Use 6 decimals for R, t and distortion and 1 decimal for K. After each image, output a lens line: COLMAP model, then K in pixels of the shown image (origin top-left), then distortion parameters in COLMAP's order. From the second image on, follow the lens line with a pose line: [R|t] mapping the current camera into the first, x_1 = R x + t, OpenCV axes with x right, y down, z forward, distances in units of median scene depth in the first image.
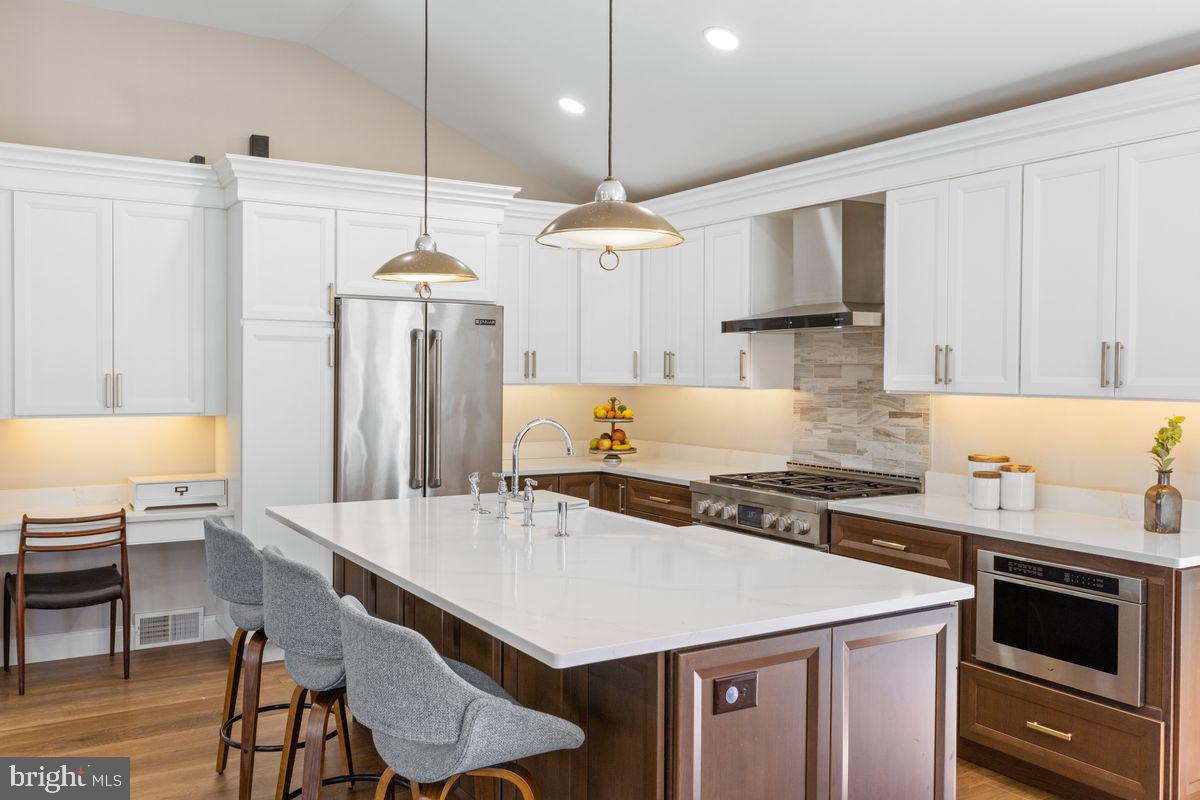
lens RADIAL K [[997.0, 0, 592.7], [0, 997.0, 399.1], [0, 0, 1]] dist [0.002657, 0.001510]
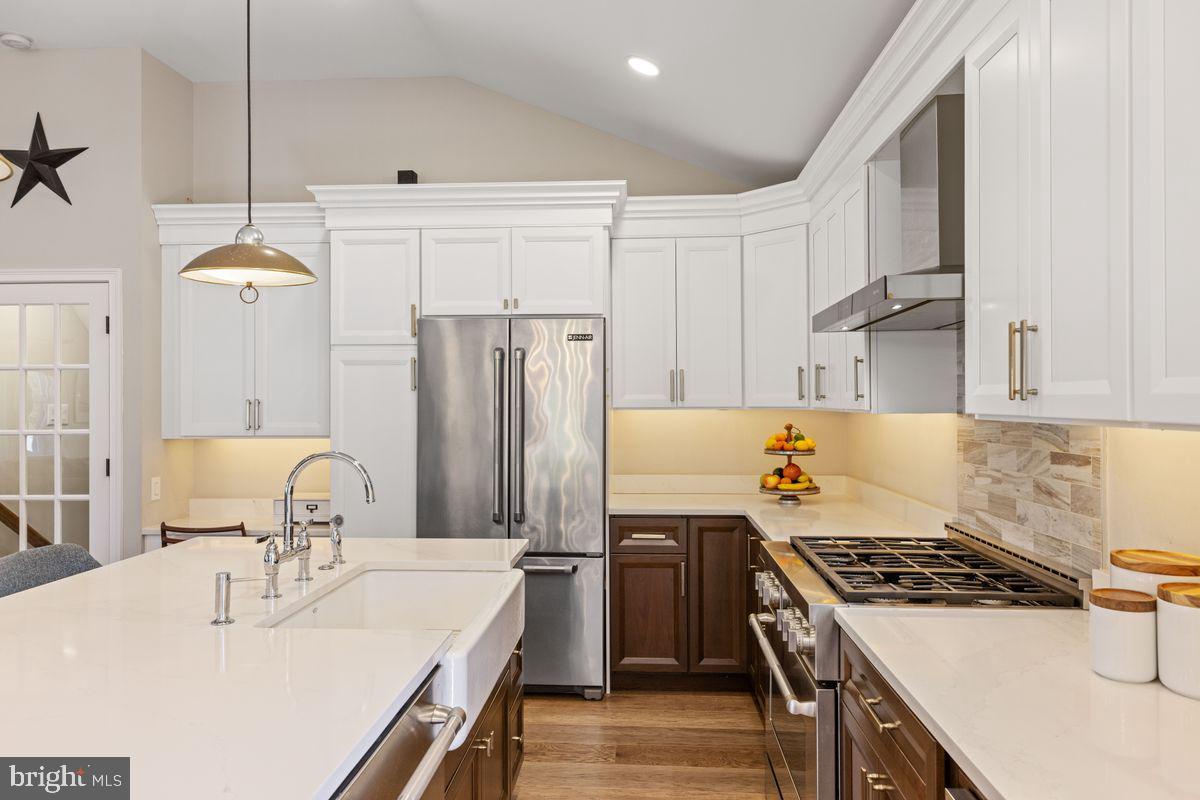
lens RADIAL K [[808.0, 0, 600.0], [0, 808.0, 400.0], [0, 0, 1]] dist [0.005400, 0.001547]
pose [[0.820976, -0.010069, -0.570874, 0.352430], [-0.007543, 0.999566, -0.028478, -0.002053], [0.570913, 0.027686, 0.820544, 0.481534]]
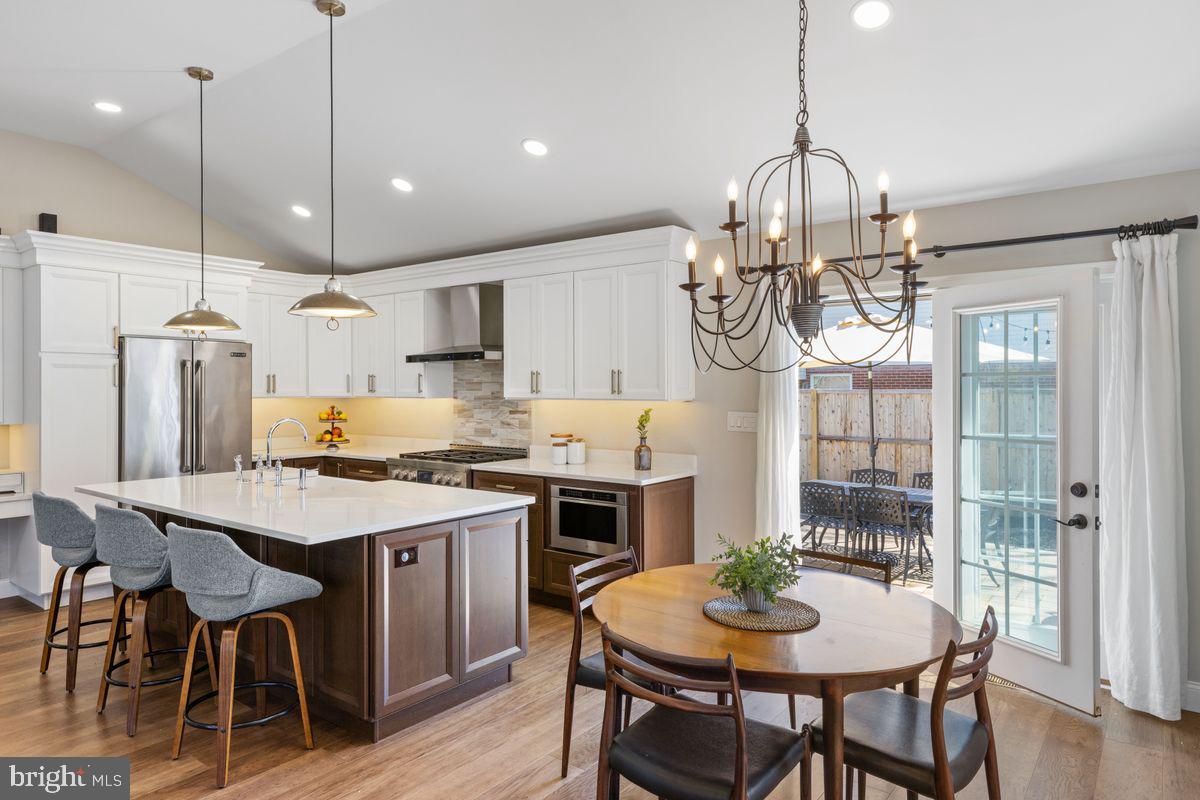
lens RADIAL K [[741.4, 0, 599.9], [0, 741.4, 388.5], [0, 0, 1]] dist [0.003494, 0.001255]
pose [[0.931885, -0.009981, 0.362615, -0.011107], [0.019249, 0.999574, -0.021955, 0.006008], [-0.362241, 0.027440, 0.931680, -0.213301]]
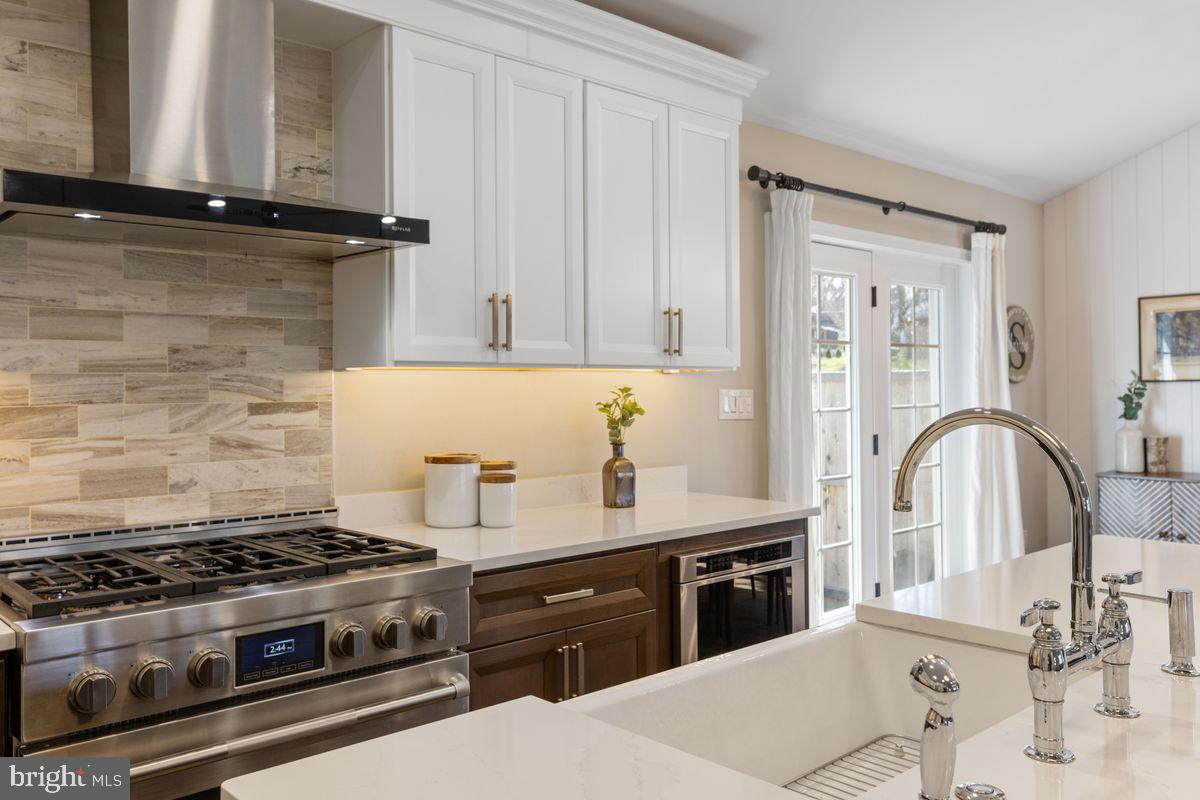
lens RADIAL K [[963.9, 0, 605.9], [0, 963.9, 375.2], [0, 0, 1]] dist [-0.001186, 0.000443]
pose [[-0.197927, 0.002041, 0.980215, -0.269880], [0.030454, 0.999528, 0.004068, 0.000565], [-0.979743, 0.030657, -0.197896, 0.918391]]
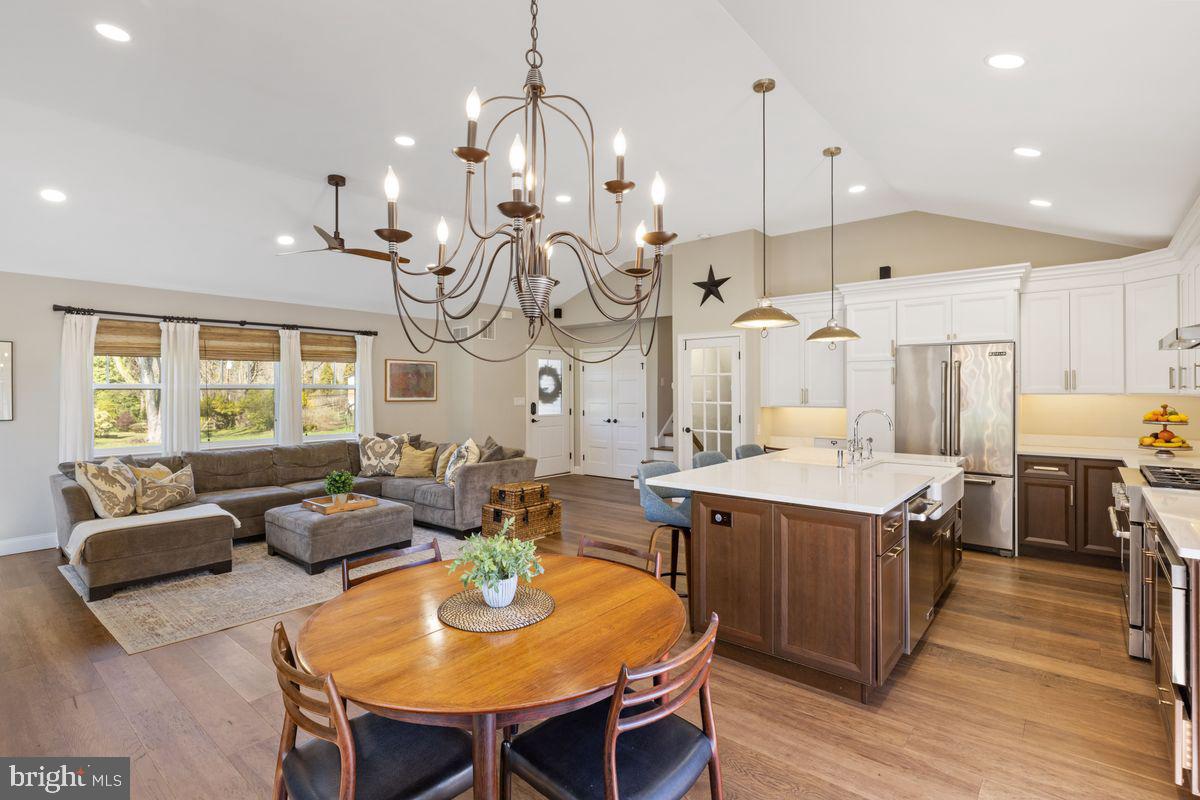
lens RADIAL K [[570.9, 0, 596.2], [0, 570.9, 392.1], [0, 0, 1]] dist [0.001180, 0.000234]
pose [[0.315883, -0.004831, -0.948786, 0.616732], [-0.021989, 0.999681, -0.012411, 0.009357], [0.948543, 0.024783, 0.315676, 0.131499]]
